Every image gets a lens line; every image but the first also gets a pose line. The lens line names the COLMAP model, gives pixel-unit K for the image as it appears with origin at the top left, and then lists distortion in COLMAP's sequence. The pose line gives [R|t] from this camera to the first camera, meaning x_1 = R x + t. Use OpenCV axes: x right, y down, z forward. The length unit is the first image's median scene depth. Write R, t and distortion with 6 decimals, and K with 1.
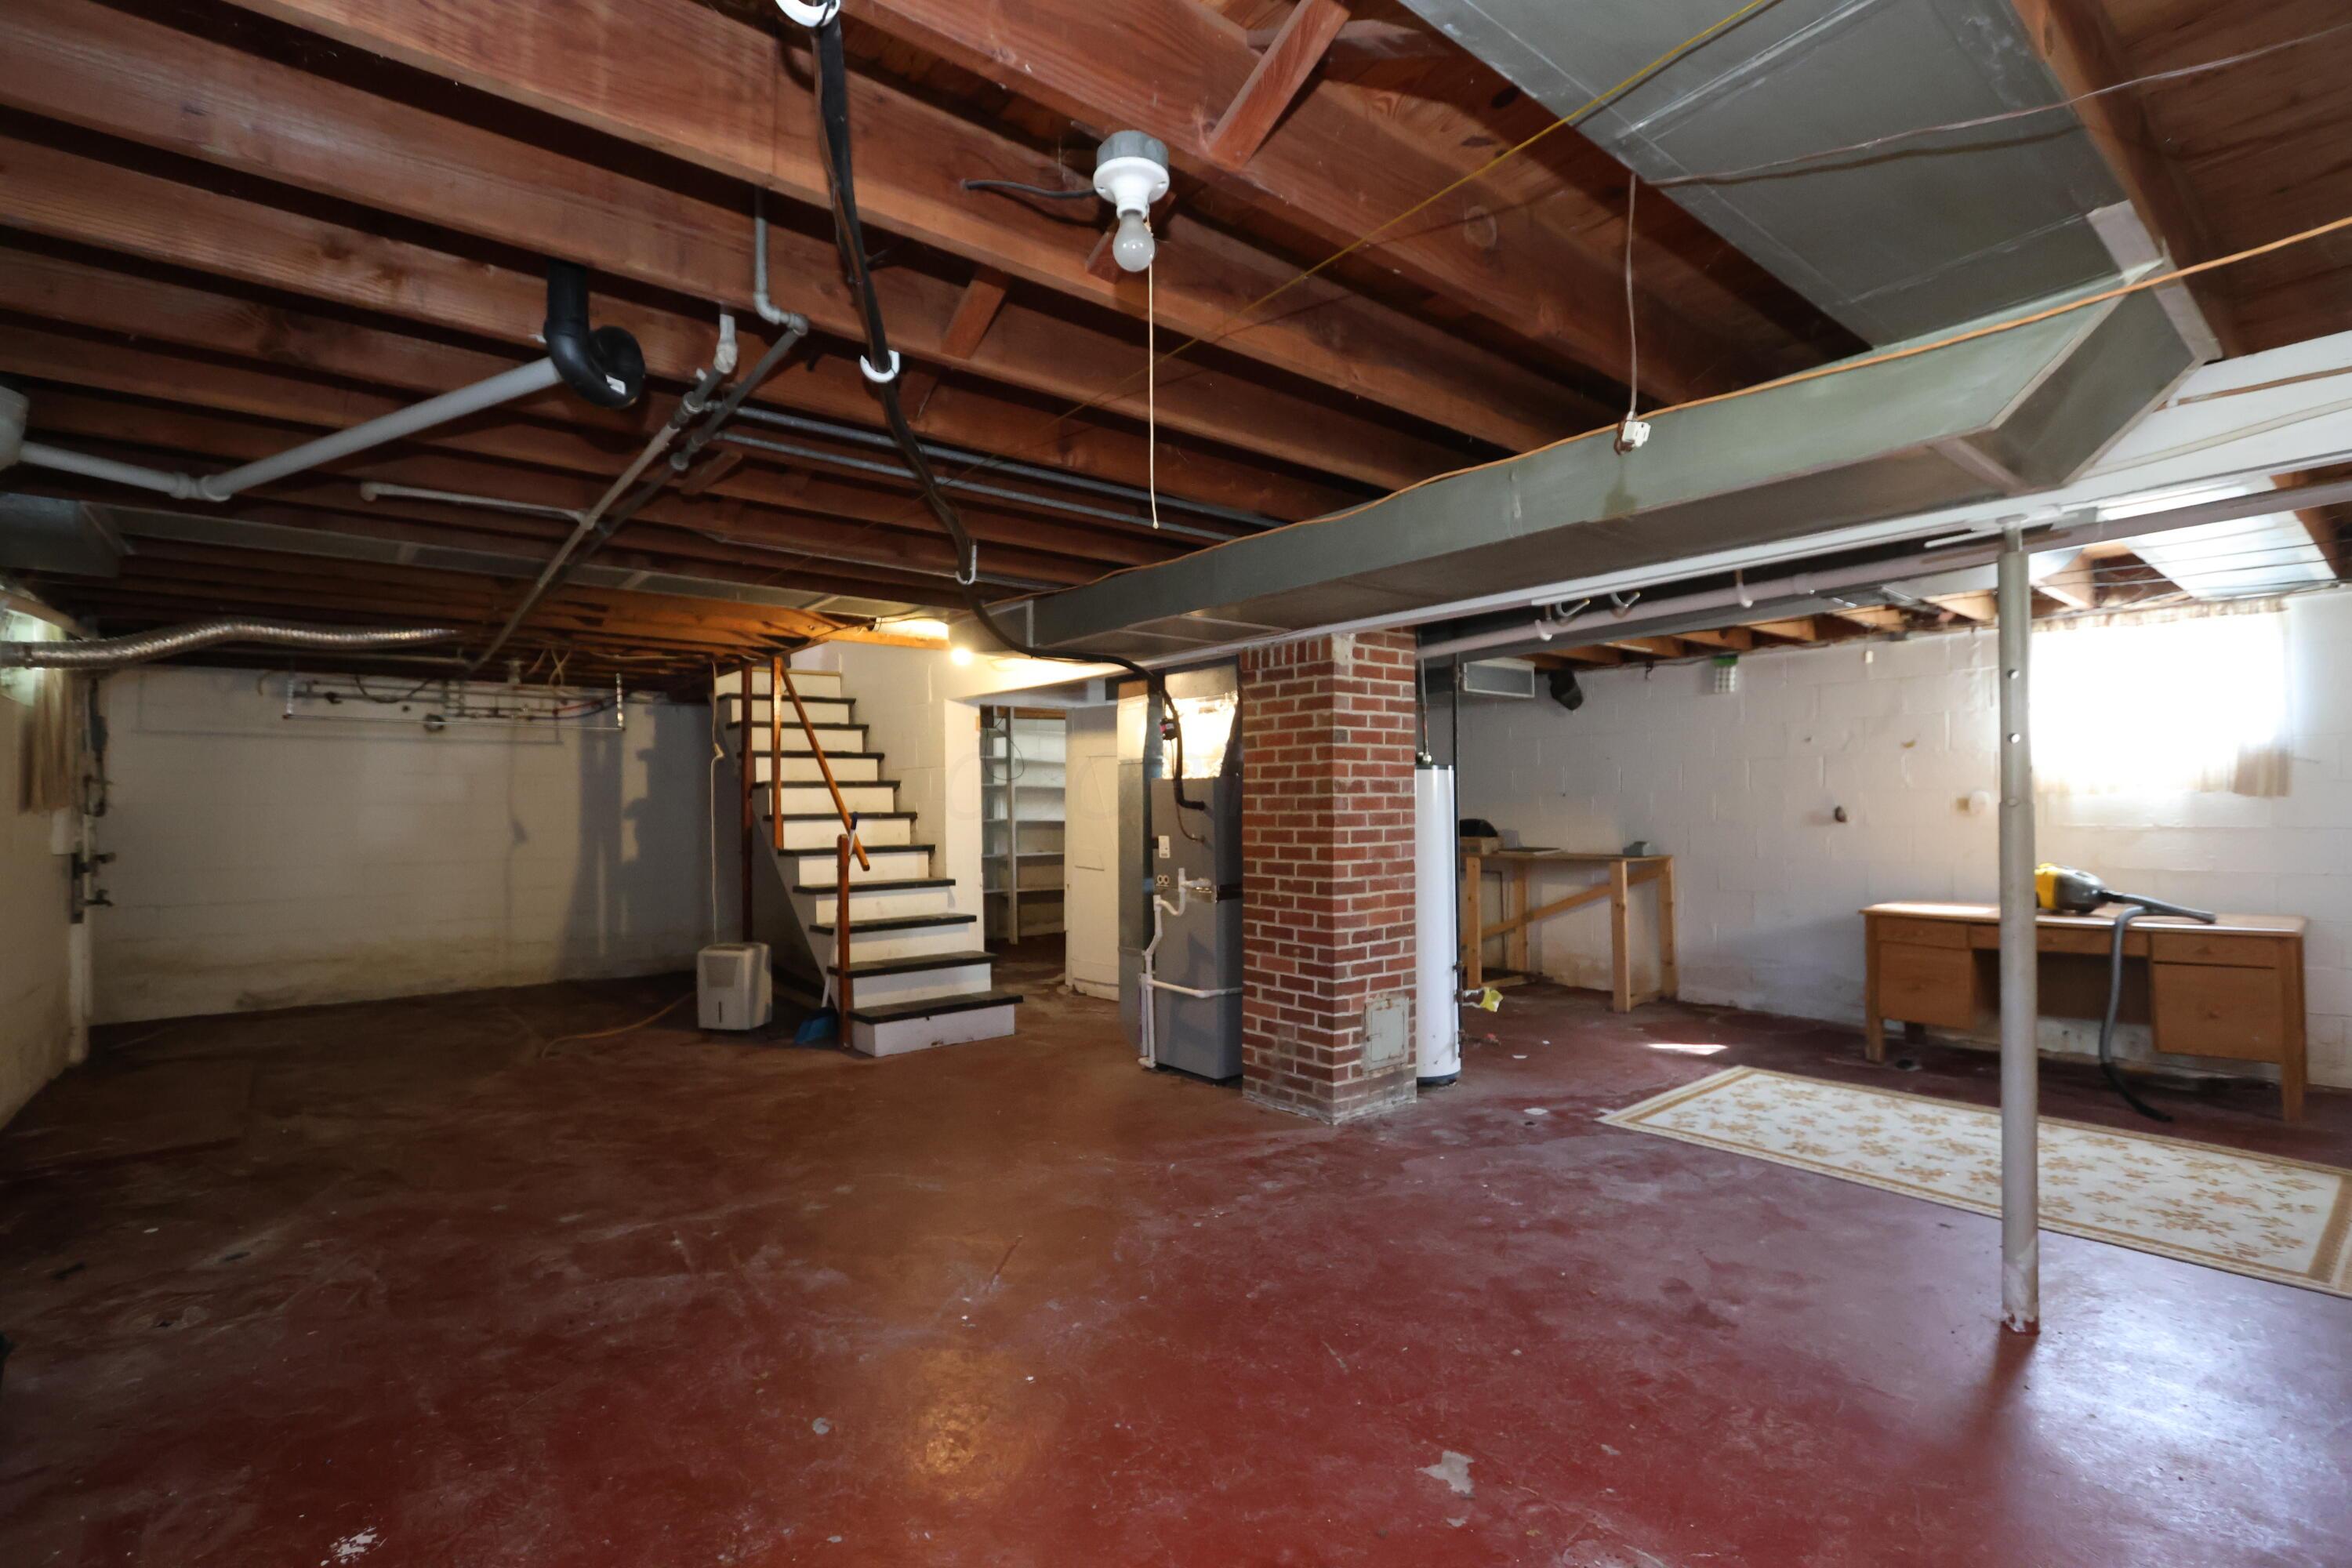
lens RADIAL K [[1074.4, 0, 1179.5], [0, 1074.4, 797.1], [0, 0, 1]] dist [-0.018848, 0.003886]
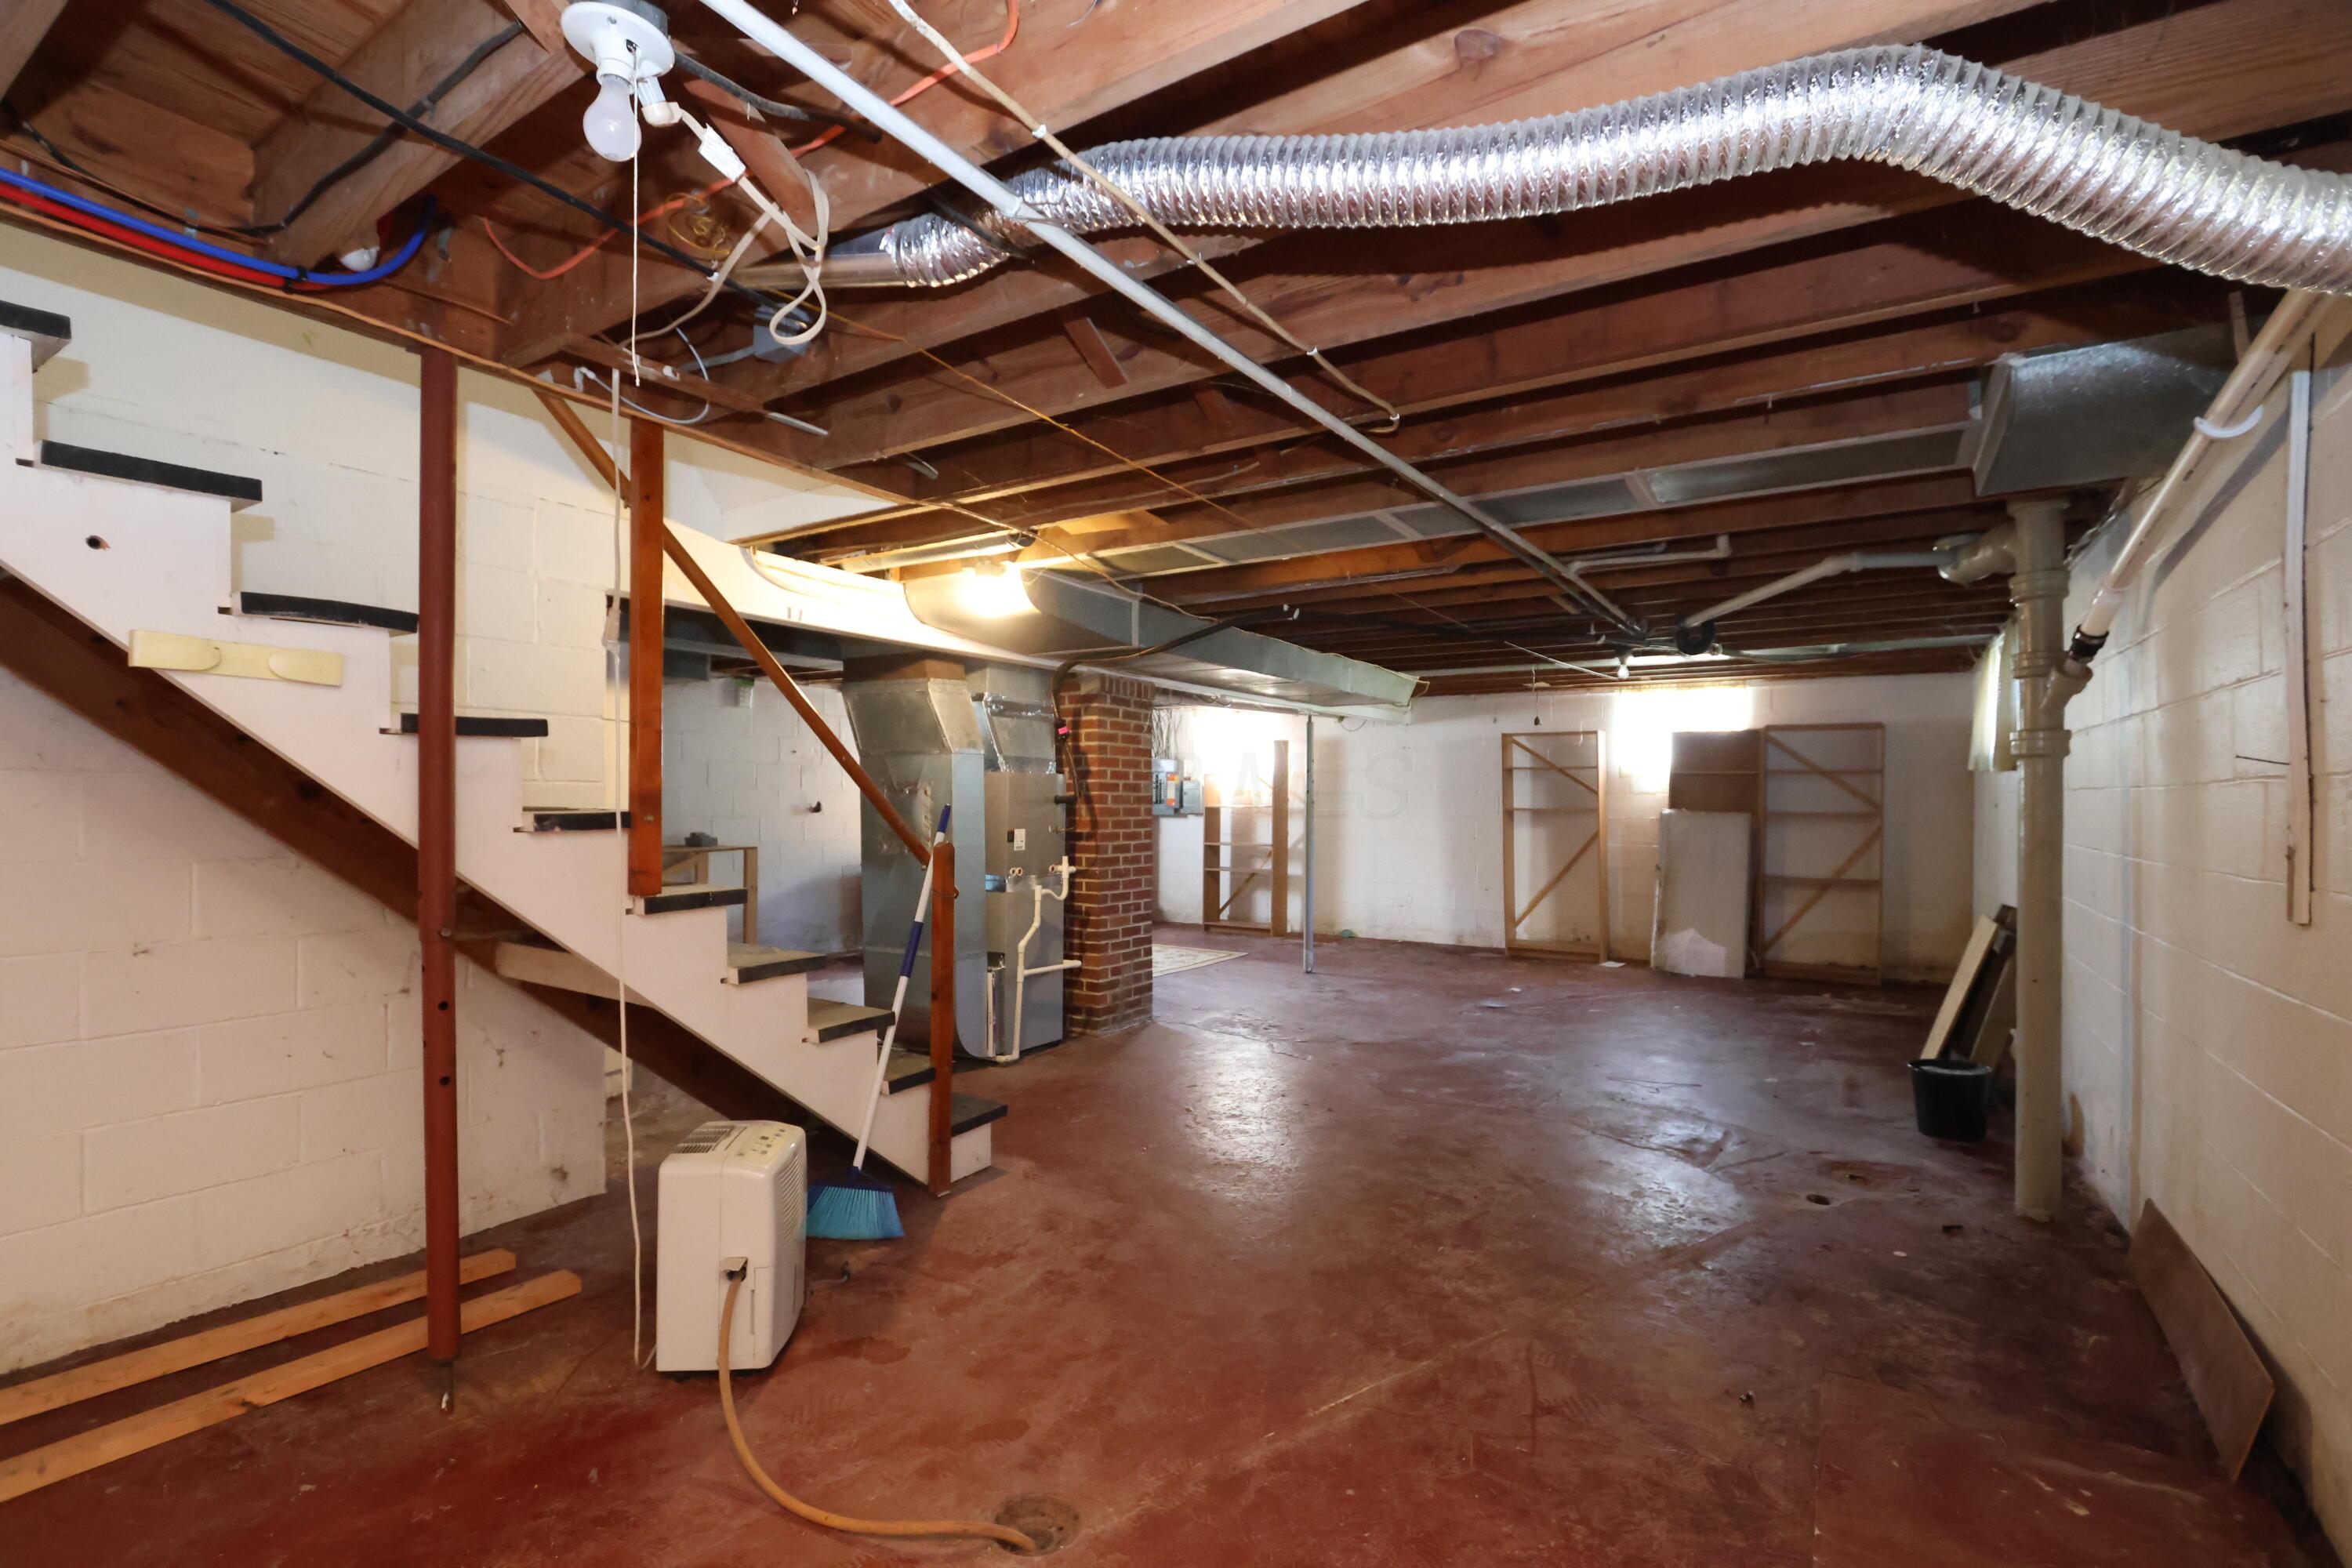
lens RADIAL K [[1074.4, 0, 1169.8], [0, 1074.4, 797.1], [0, 0, 1]] dist [-0.018848, 0.003886]
pose [[-0.309433, 0.008680, 0.950882, -1.243358], [-0.013155, 0.999824, -0.013407, 0.021521], [-0.950830, -0.016657, -0.309264, 1.421965]]
